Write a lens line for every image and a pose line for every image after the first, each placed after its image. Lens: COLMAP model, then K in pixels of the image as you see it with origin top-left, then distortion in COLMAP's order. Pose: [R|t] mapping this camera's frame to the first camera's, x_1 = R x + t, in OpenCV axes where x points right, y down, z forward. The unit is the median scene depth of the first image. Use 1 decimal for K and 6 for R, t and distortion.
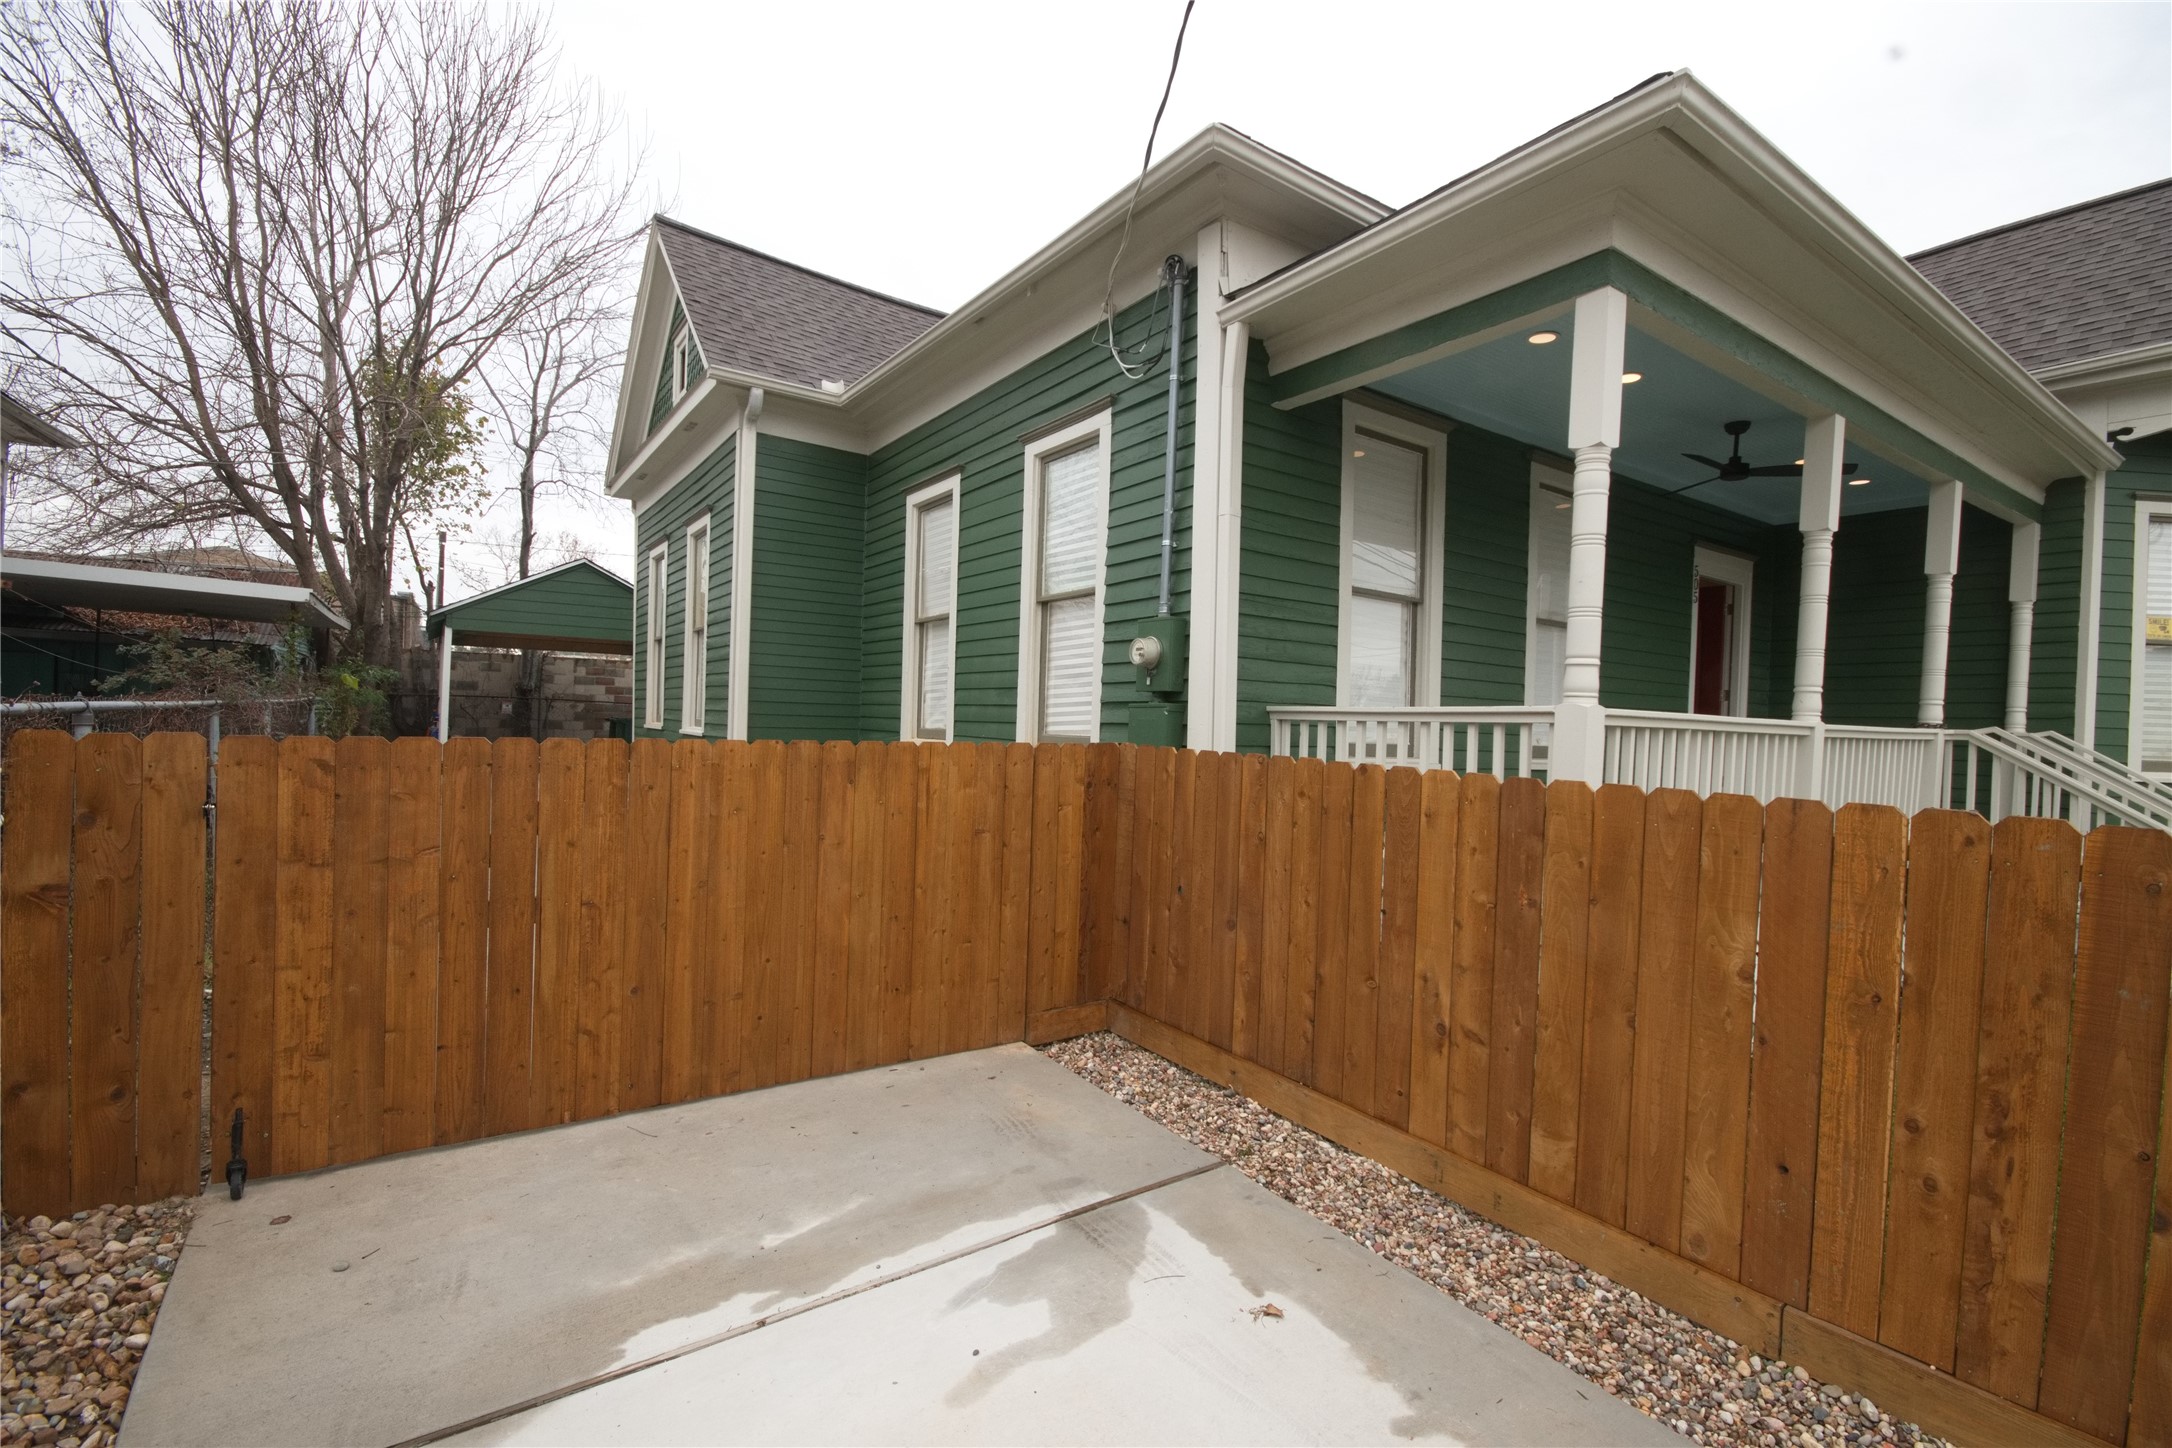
lens RADIAL K [[948.3, 0, 1084.2], [0, 948.3, 729.8], [0, 0, 1]] dist [-0.007830, -0.001771]
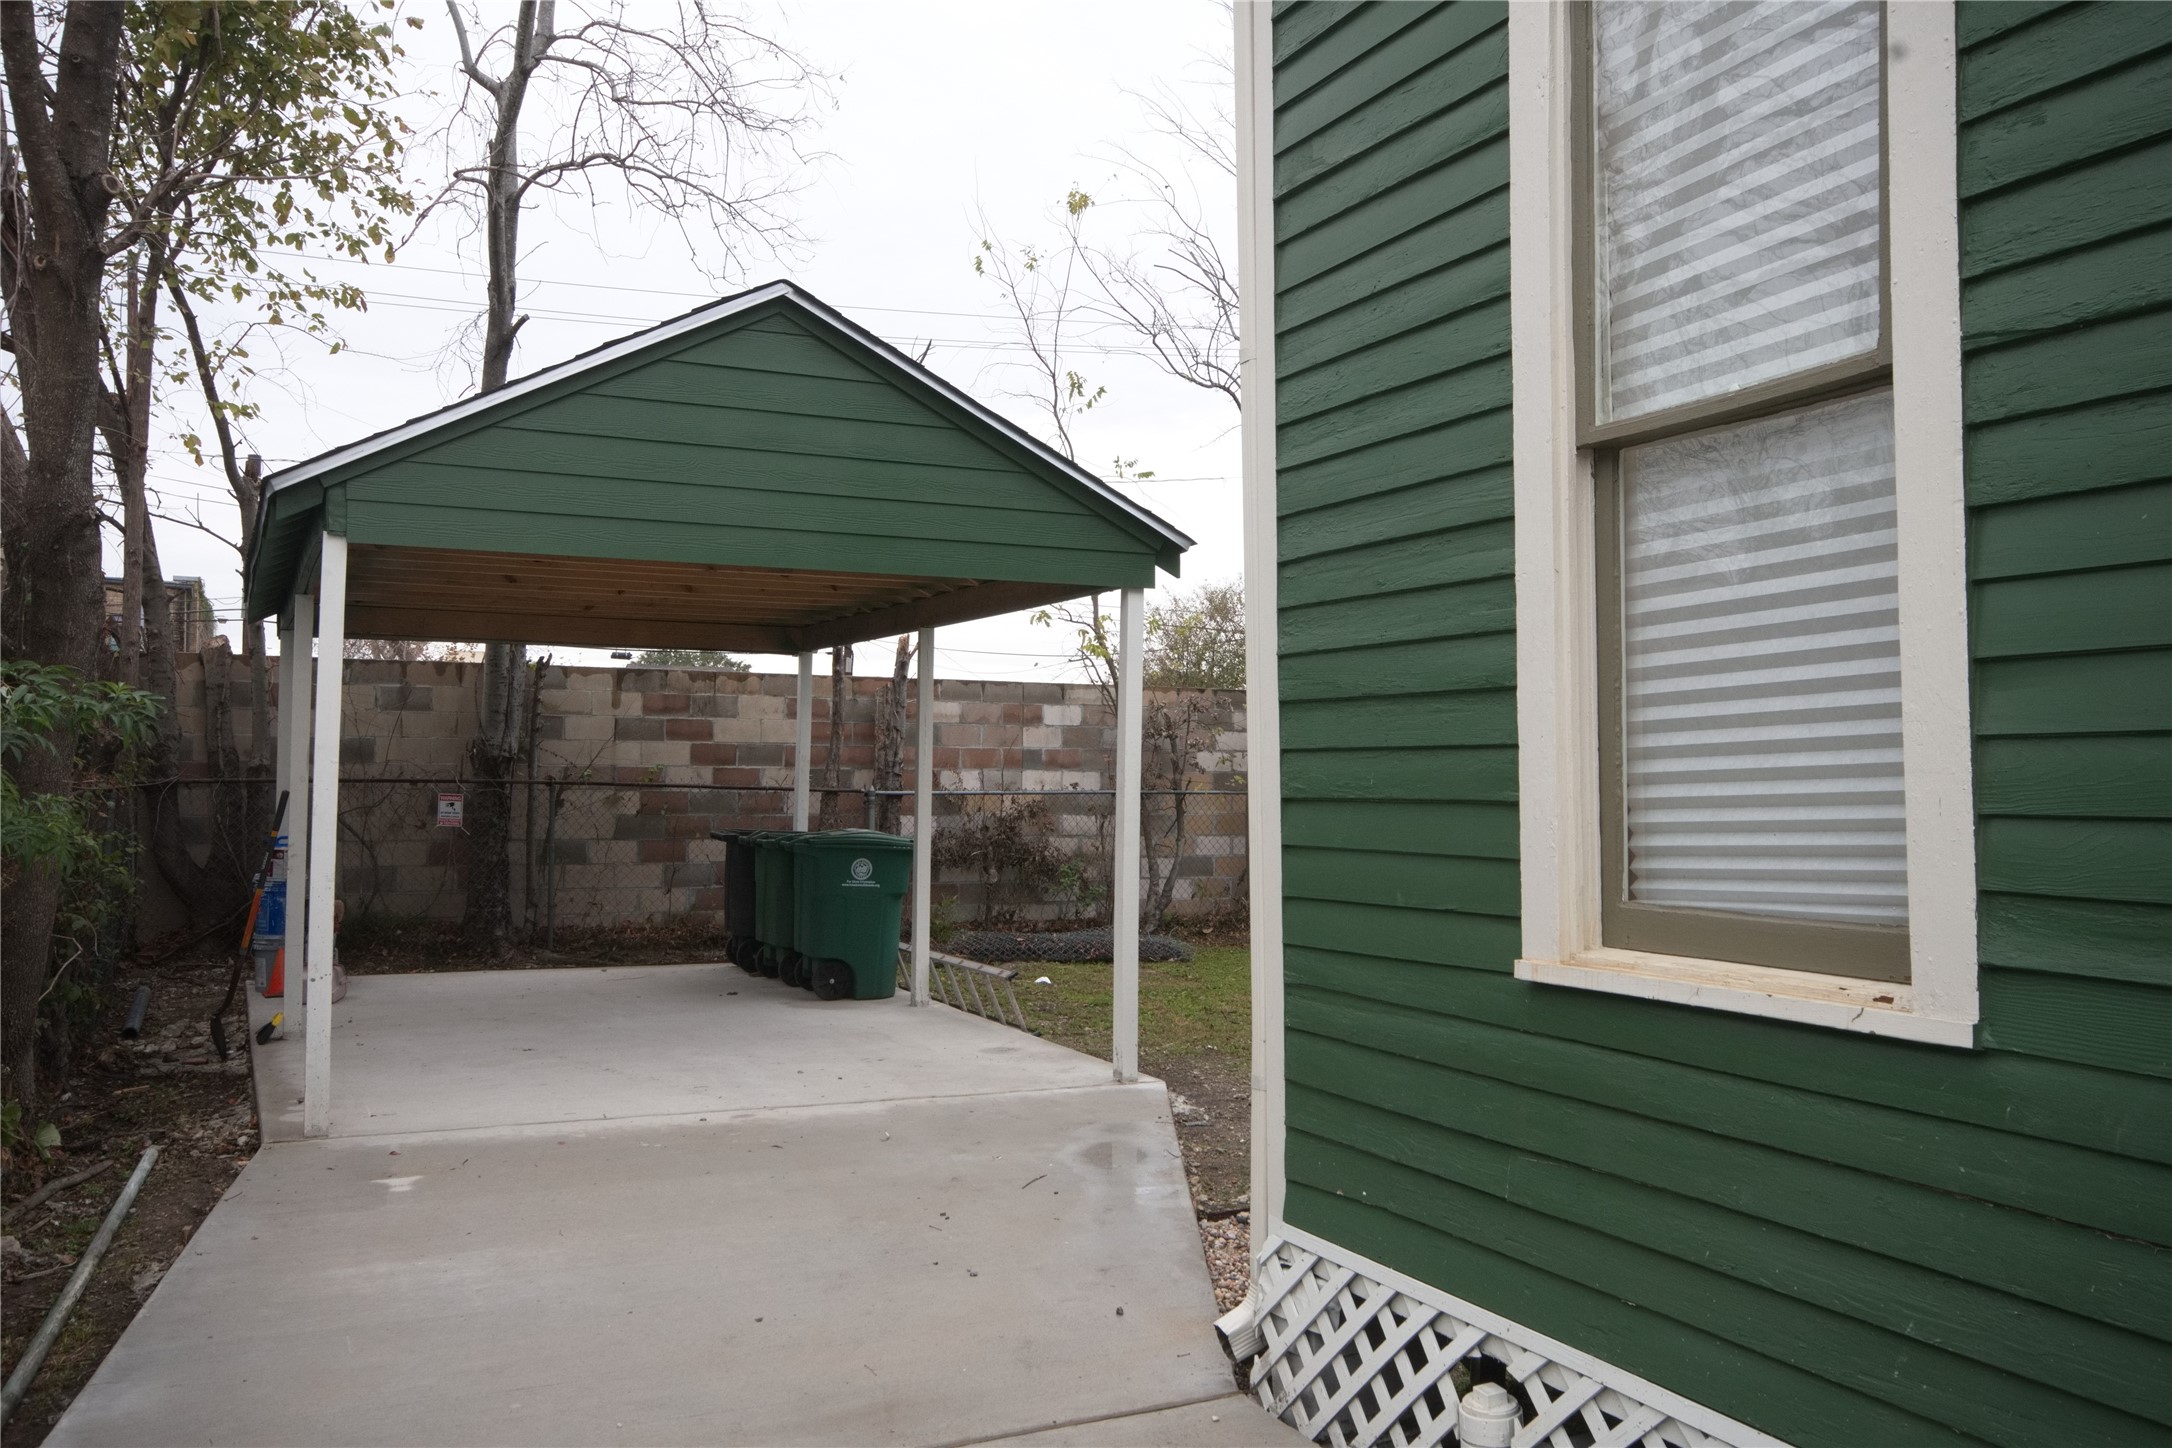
lens RADIAL K [[1732.0, 0, 1085.1], [0, 1732.0, 726.6], [0, 0, 1]] dist [0.009183, 0.009128]
pose [[0.988807, -0.030717, -0.146002, -0.276705], [0.023974, 0.998573, -0.047723, -0.017873], [0.147259, 0.043689, 0.988133, 0.385976]]
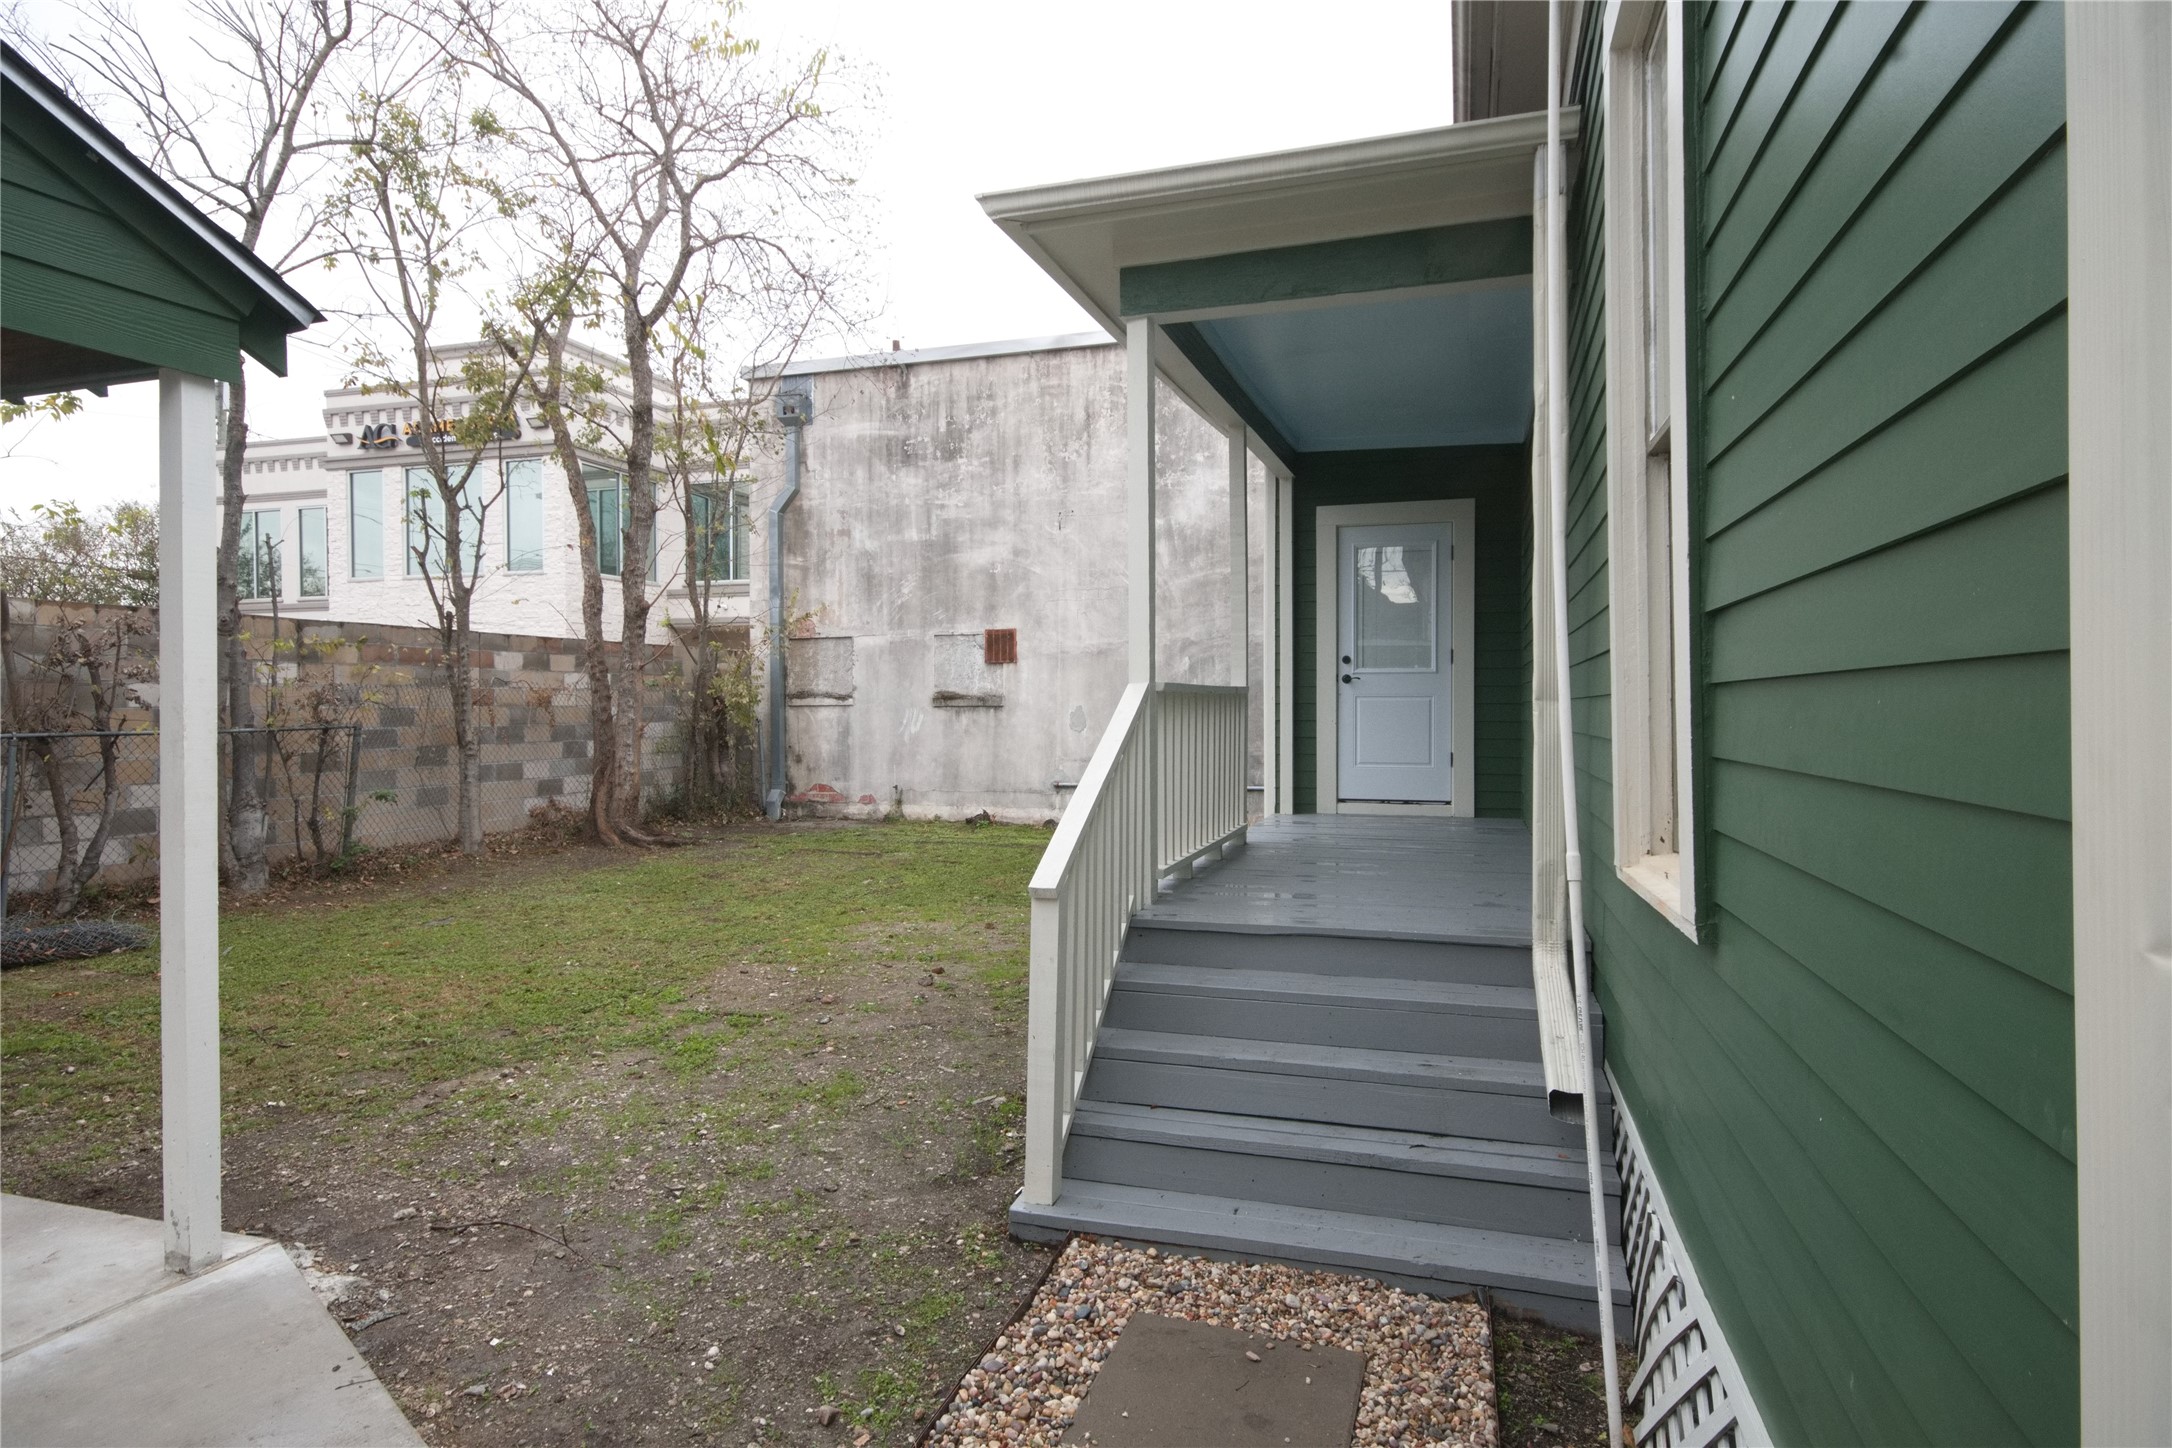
lens RADIAL K [[1196.3, 0, 1077.0], [0, 1196.3, 726.8], [0, 0, 1]] dist [-0.007519, -0.001430]
pose [[0.792511, -0.045349, 0.608170, -0.311554], [0.039254, 0.998957, 0.023337, -0.021185], [-0.608593, 0.005379, 0.793464, 0.524250]]
